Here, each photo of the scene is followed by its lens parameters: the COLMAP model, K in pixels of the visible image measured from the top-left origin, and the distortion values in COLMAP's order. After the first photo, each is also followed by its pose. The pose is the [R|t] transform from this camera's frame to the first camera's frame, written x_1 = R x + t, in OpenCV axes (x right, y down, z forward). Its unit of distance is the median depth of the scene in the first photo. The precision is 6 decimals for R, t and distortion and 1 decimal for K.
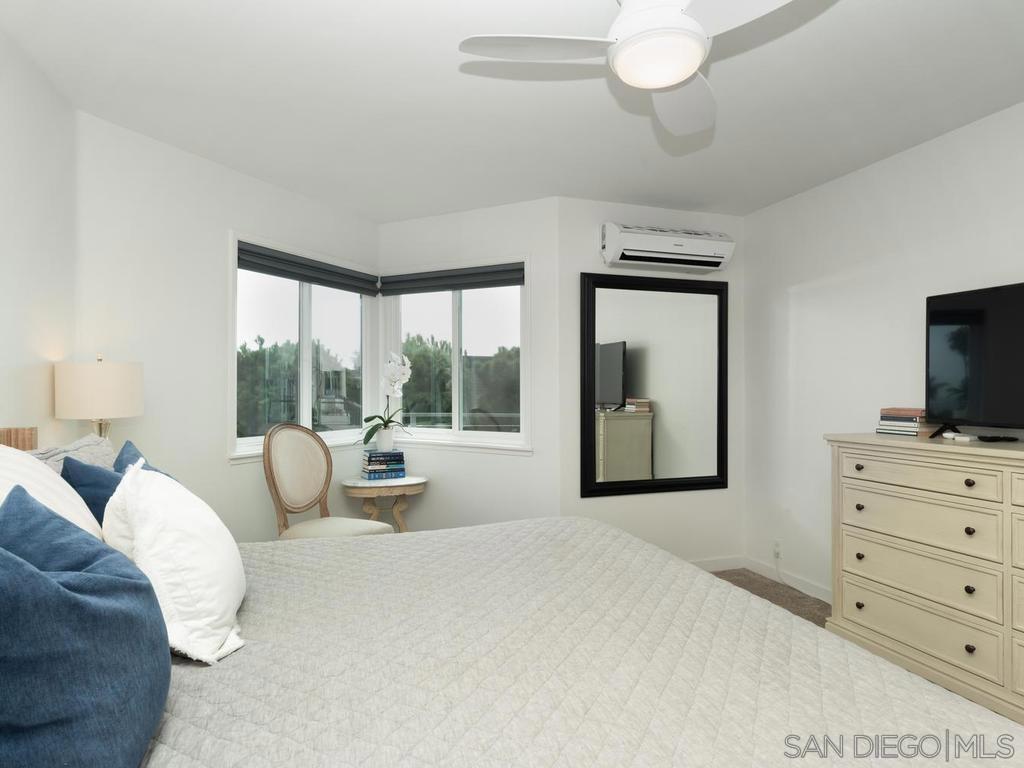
lens RADIAL K [[589.0, 0, 512.1], [0, 589.0, 381.7], [0, 0, 1]] dist [0.004943, 0.000275]
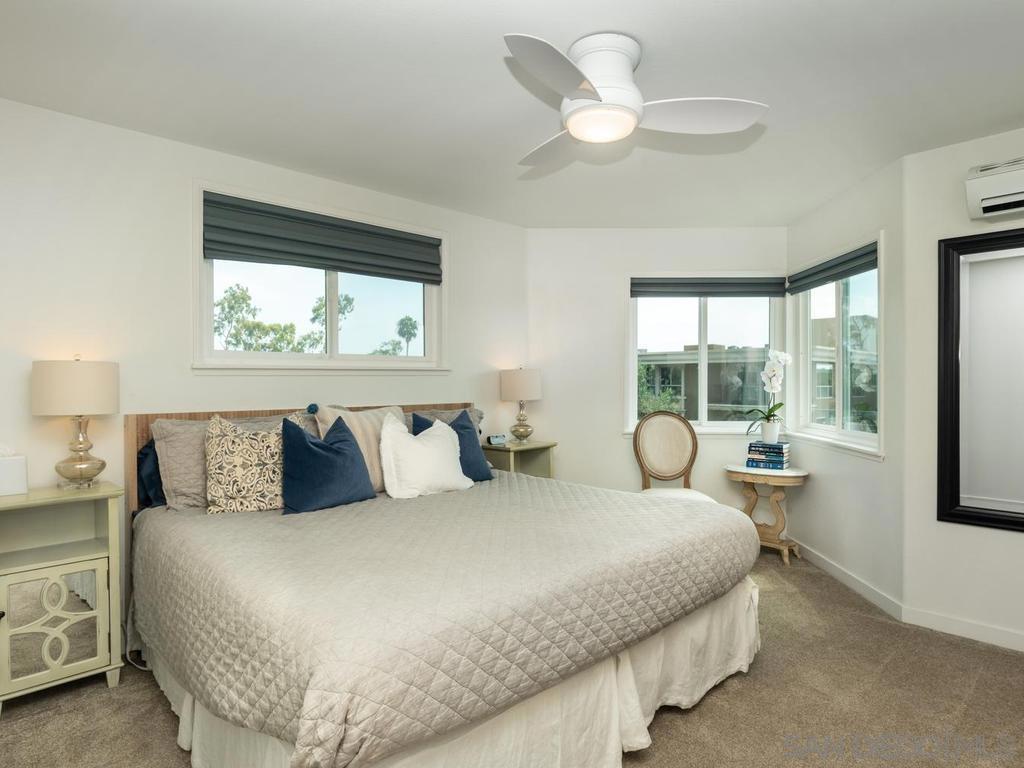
lens RADIAL K [[589.0, 0, 512.1], [0, 589.0, 386.0], [0, 0, 1]] dist [0.004943, 0.000275]
pose [[0.426768, 0.005132, -0.904347, 0.561163], [0.007596, 0.999928, 0.009259, 0.001170], [0.904329, -0.010820, 0.426698, 0.125214]]
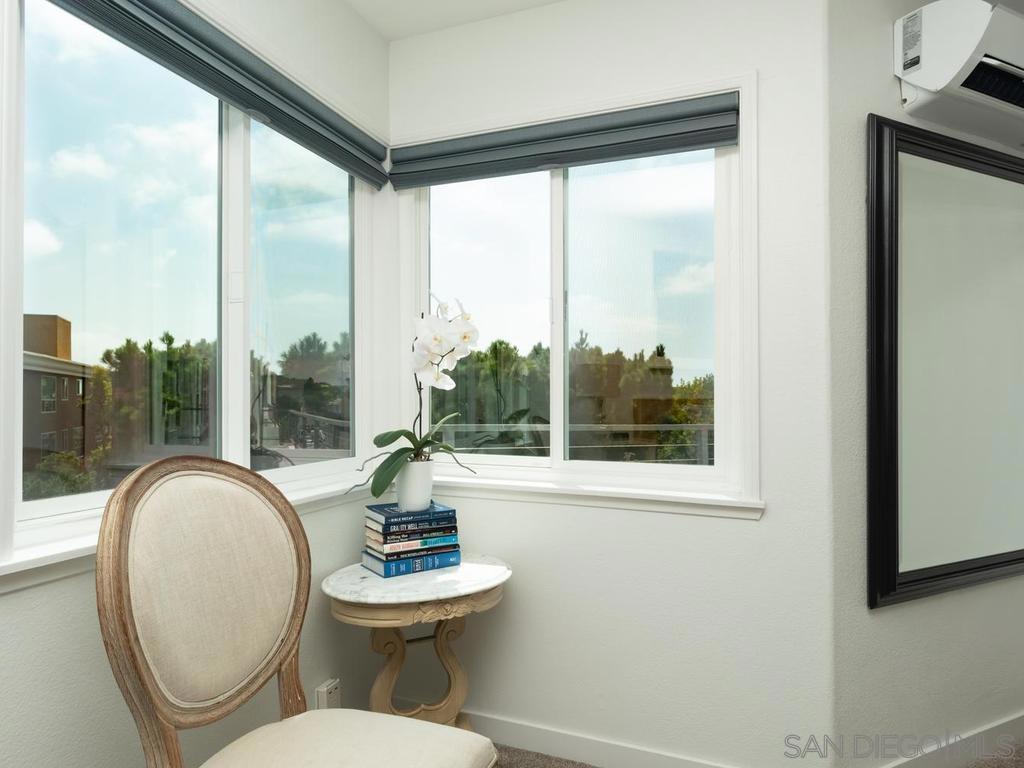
lens RADIAL K [[589.0, 0, 511.0], [0, 589.0, 394.3], [0, 0, 1]] dist [0.004943, 0.000275]
pose [[0.993175, 0.001834, 0.116615, -0.198297], [-0.002393, 0.999986, 0.004652, 0.027800], [-0.116605, -0.004900, 0.993166, 0.544923]]
